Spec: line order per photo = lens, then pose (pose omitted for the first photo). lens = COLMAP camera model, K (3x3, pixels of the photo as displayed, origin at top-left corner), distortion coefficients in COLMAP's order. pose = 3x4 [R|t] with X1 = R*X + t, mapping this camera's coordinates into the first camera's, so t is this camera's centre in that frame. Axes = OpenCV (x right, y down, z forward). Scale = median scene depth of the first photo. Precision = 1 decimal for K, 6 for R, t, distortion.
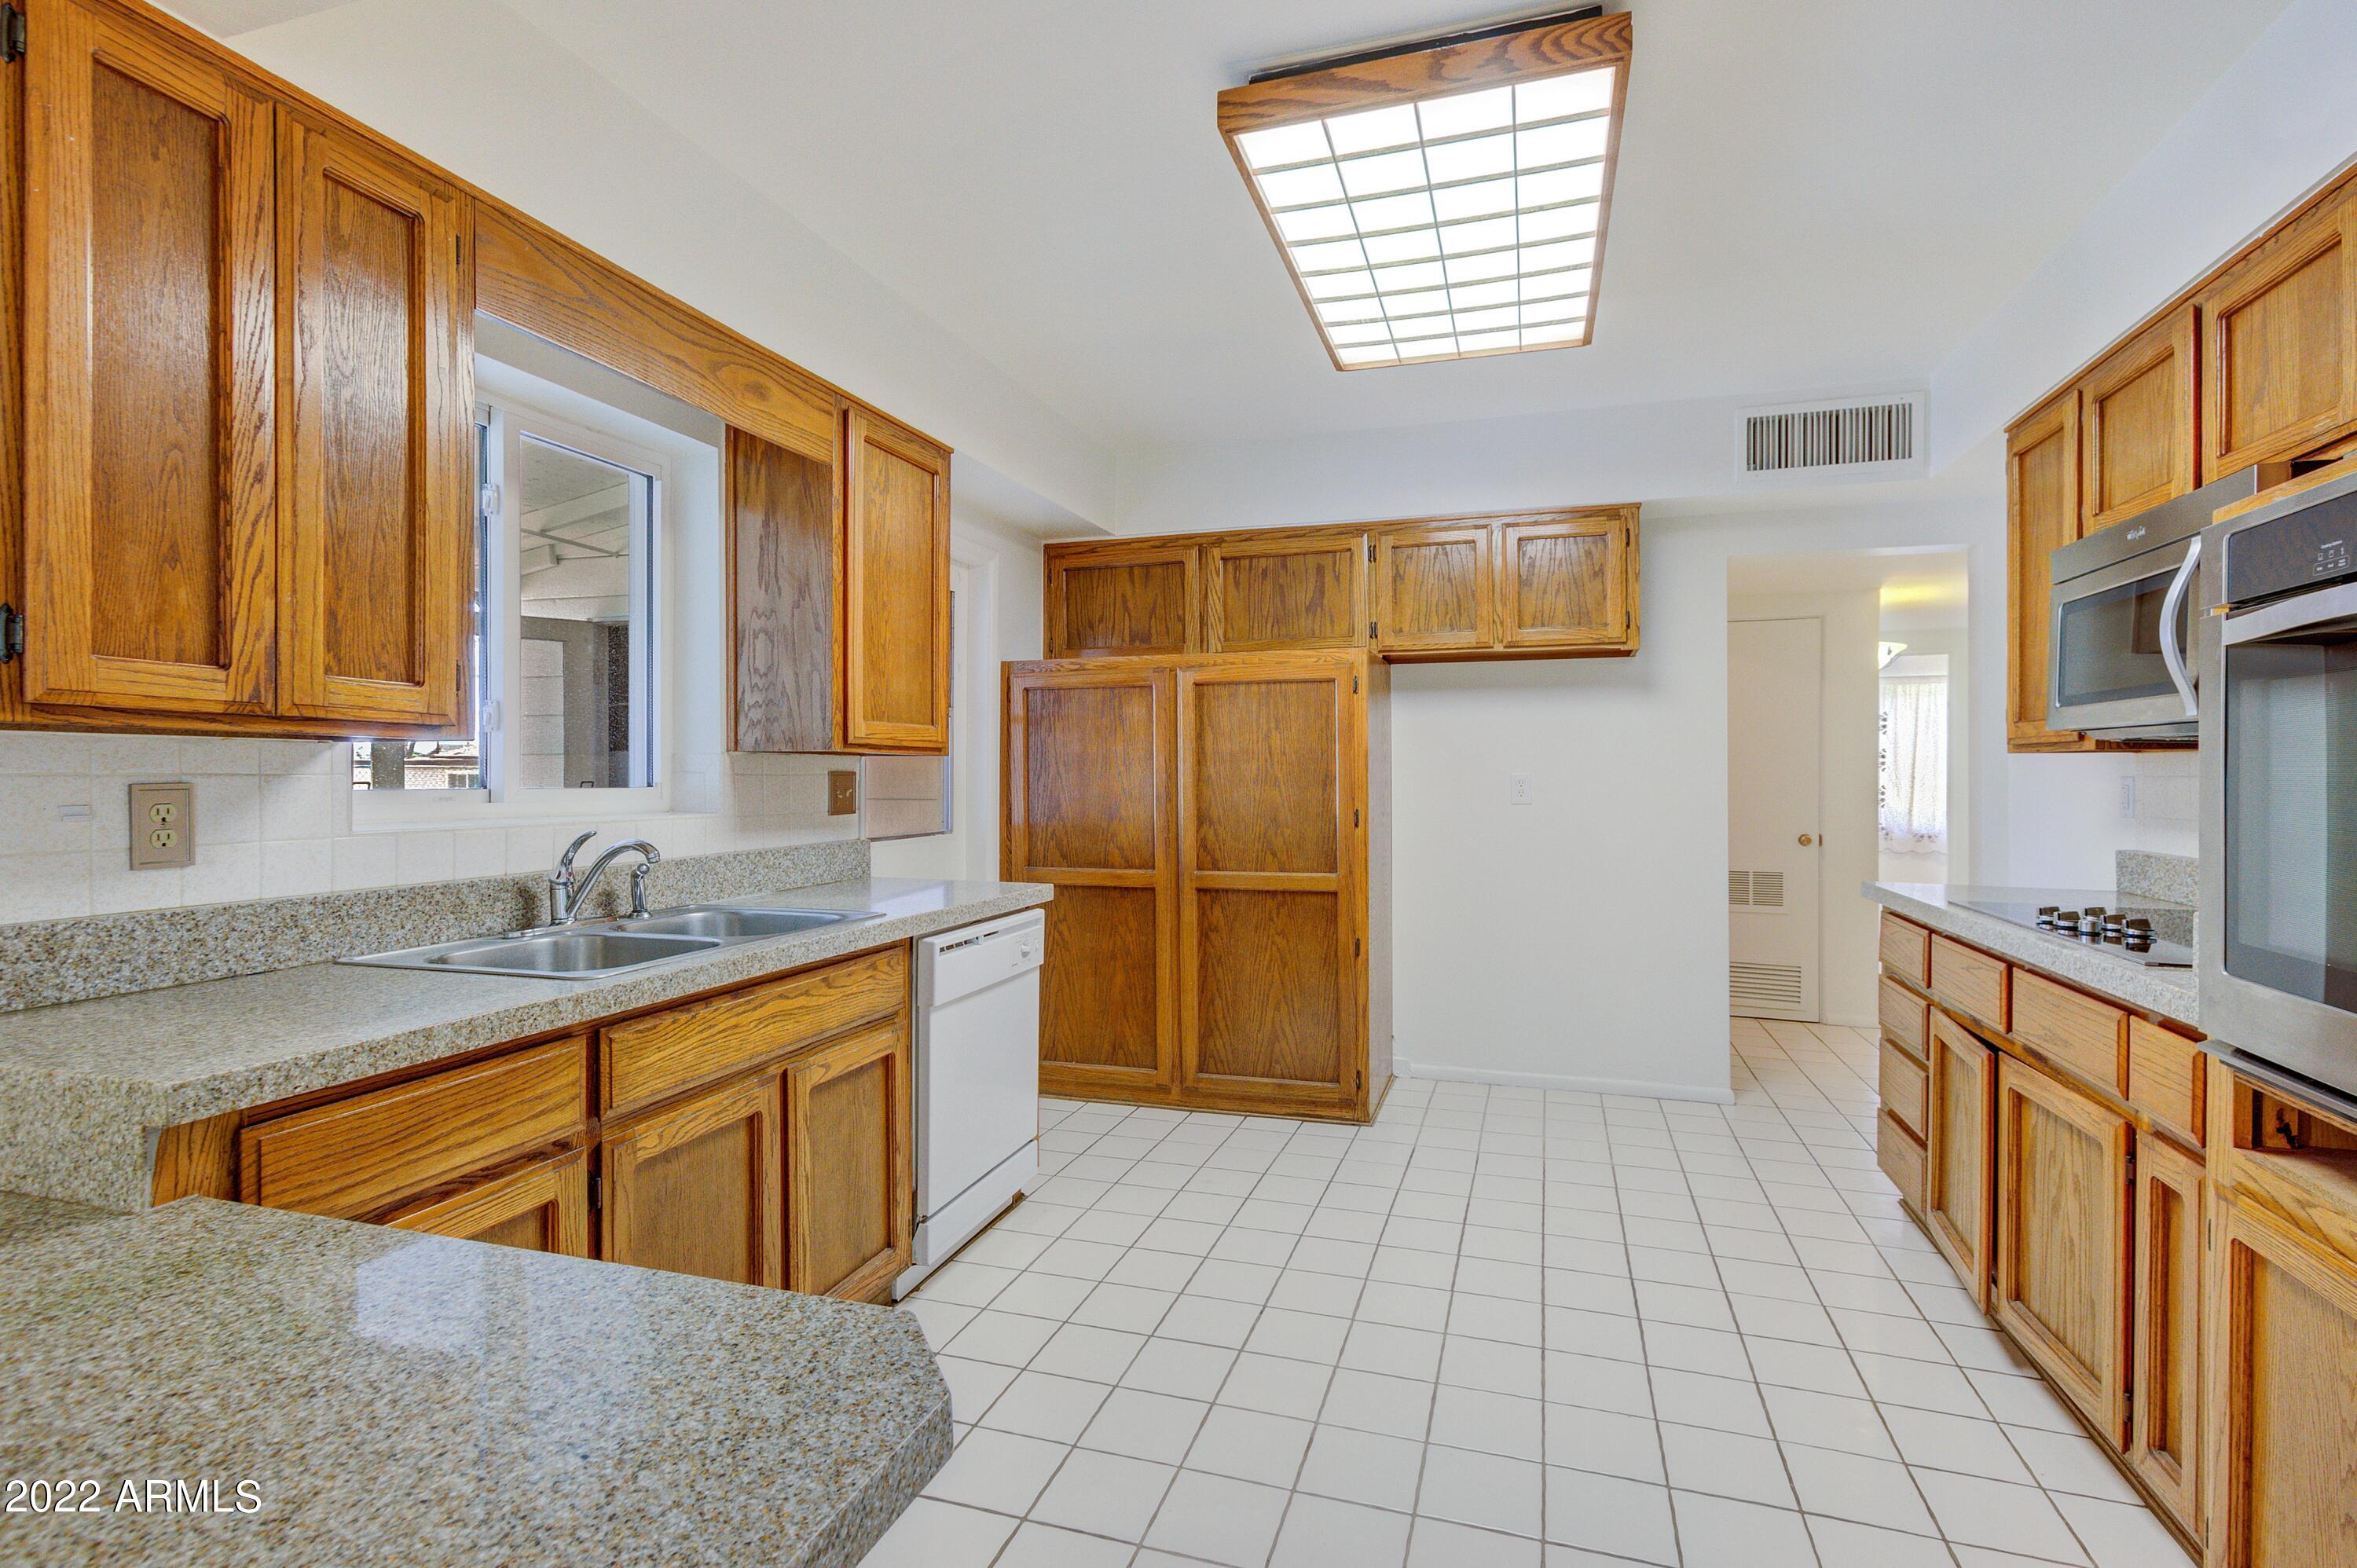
lens RADIAL K [[1153.6, 0, 1176.0], [0, 1153.6, 782.4], [0, 0, 1]] dist [0.005318, 0.003781]
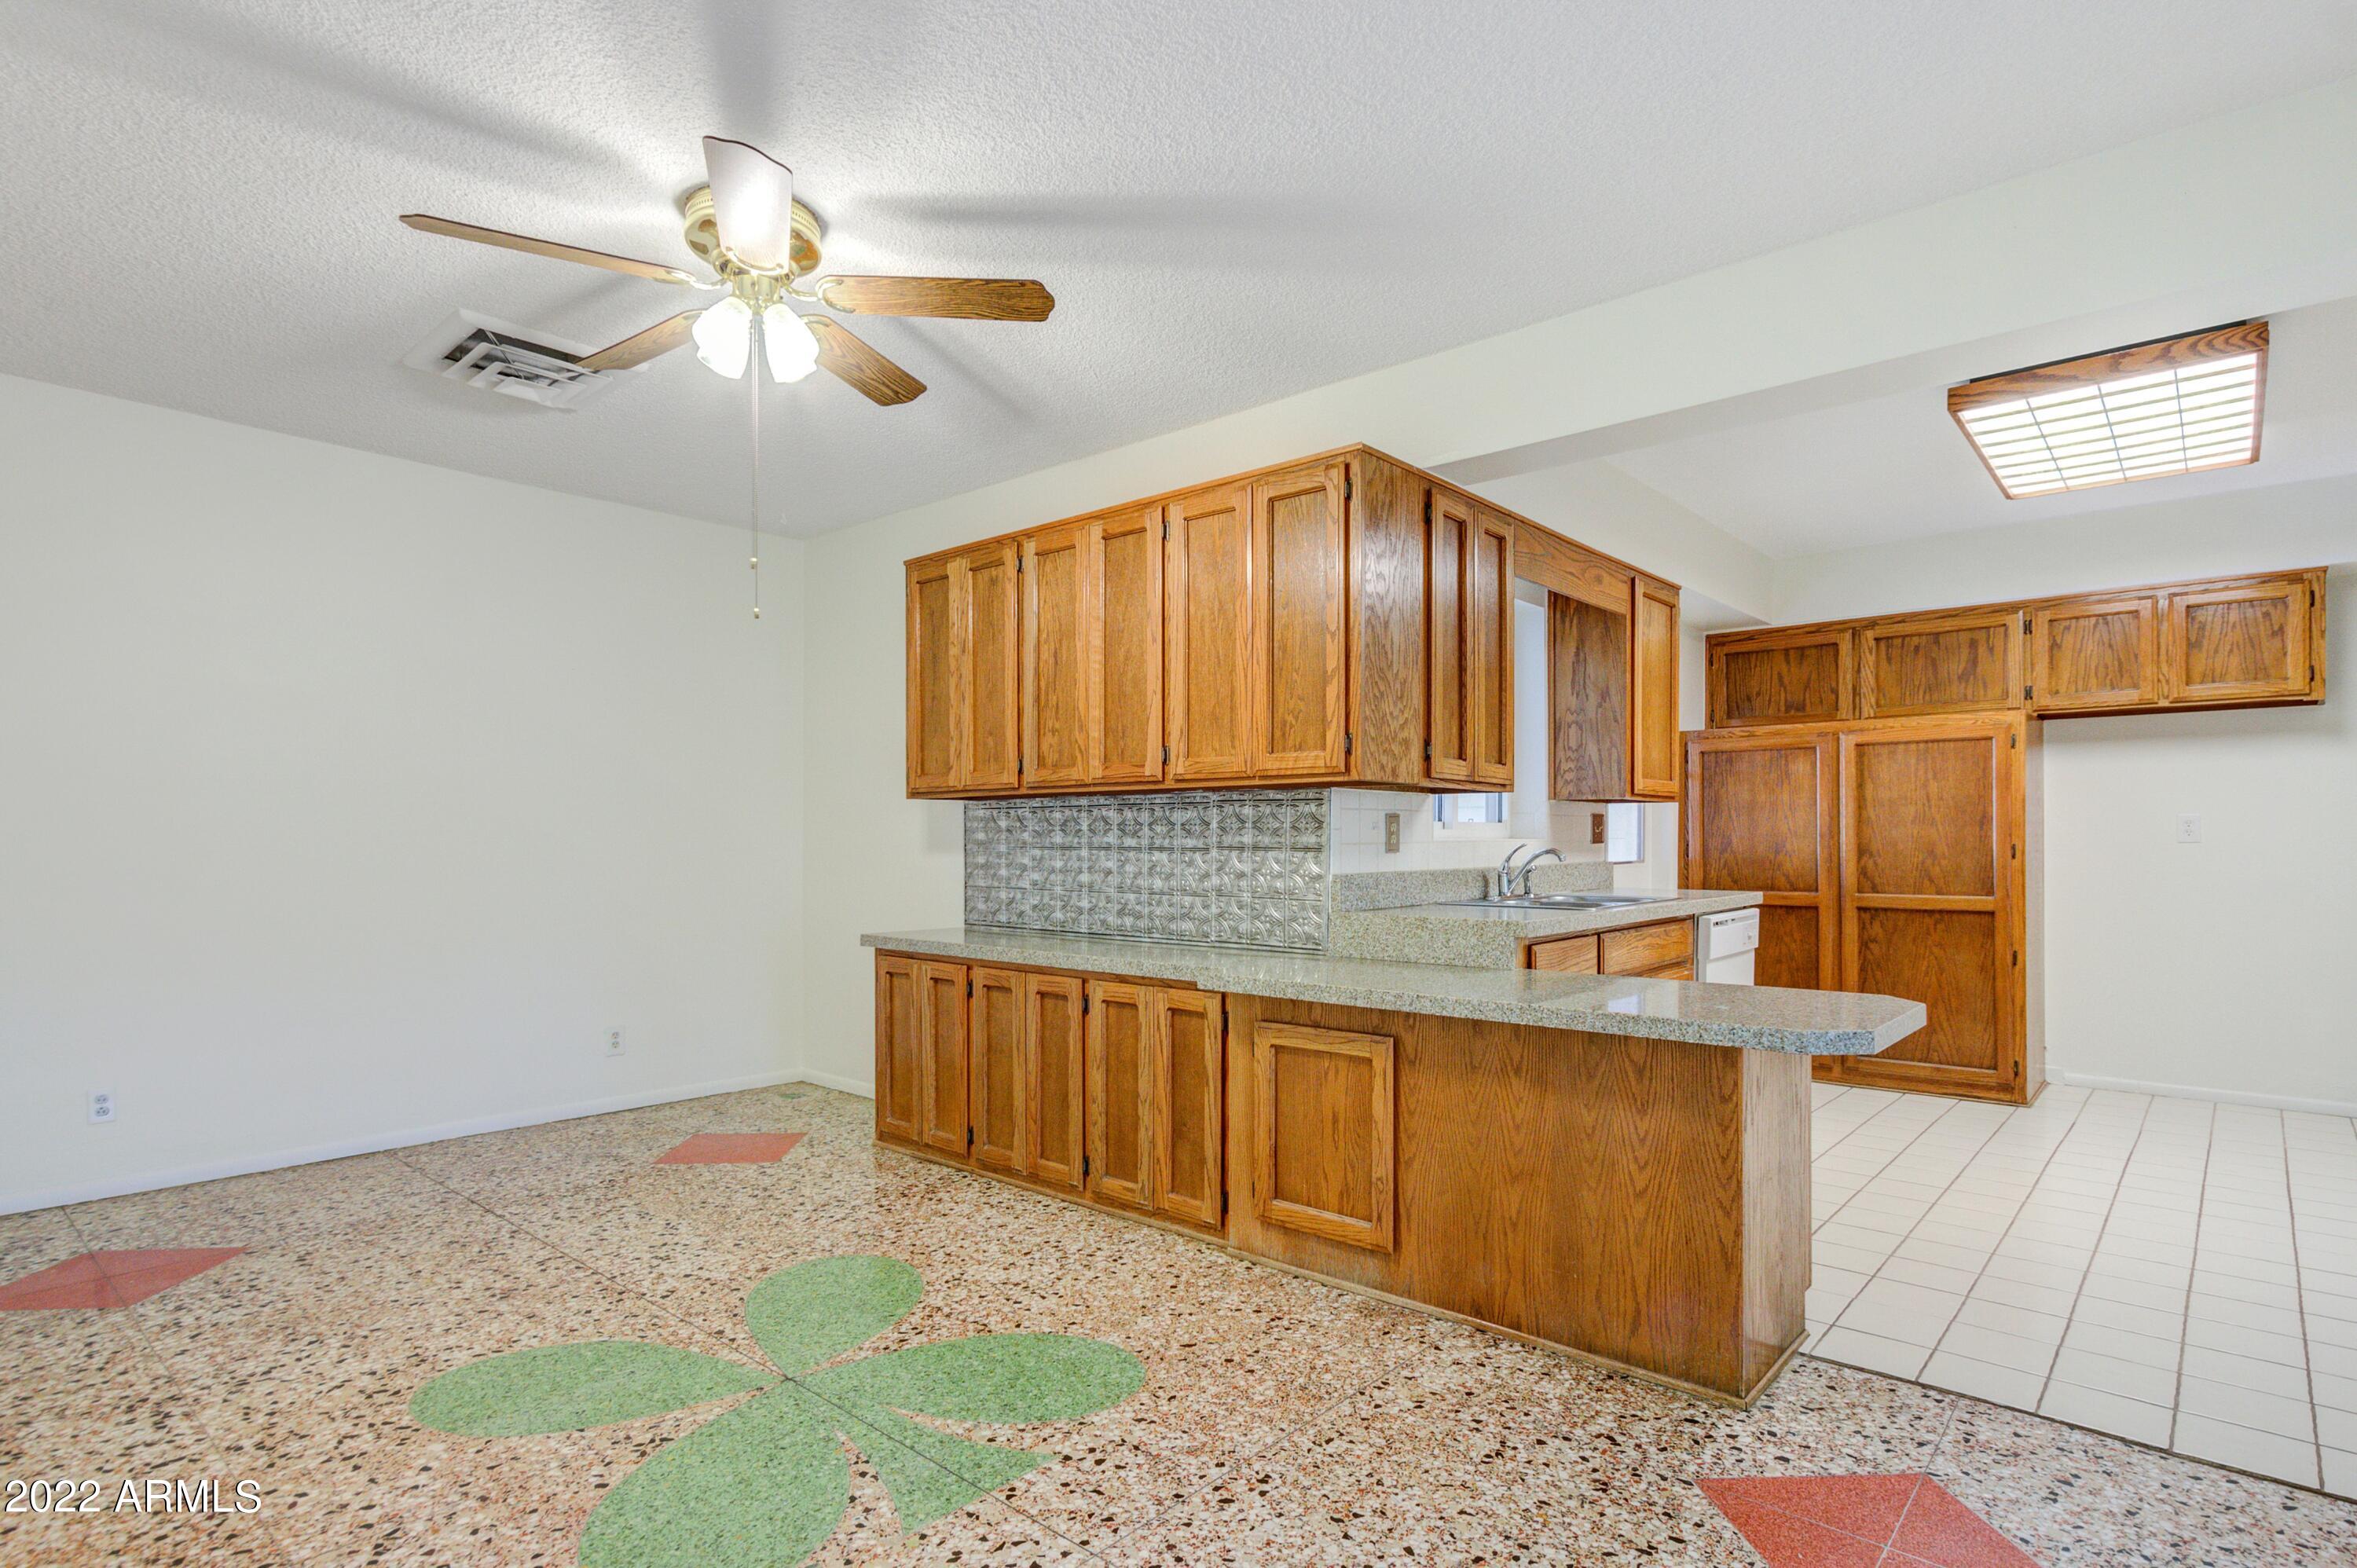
lens RADIAL K [[1153.6, 0, 1206.9], [0, 1153.6, 845.3], [0, 0, 1]] dist [0.005318, 0.003781]
pose [[0.913973, 0.002196, -0.405770, -0.121810], [-0.001015, 0.999995, 0.003124, 0.021519], [0.405775, -0.002443, 0.913970, -0.441454]]
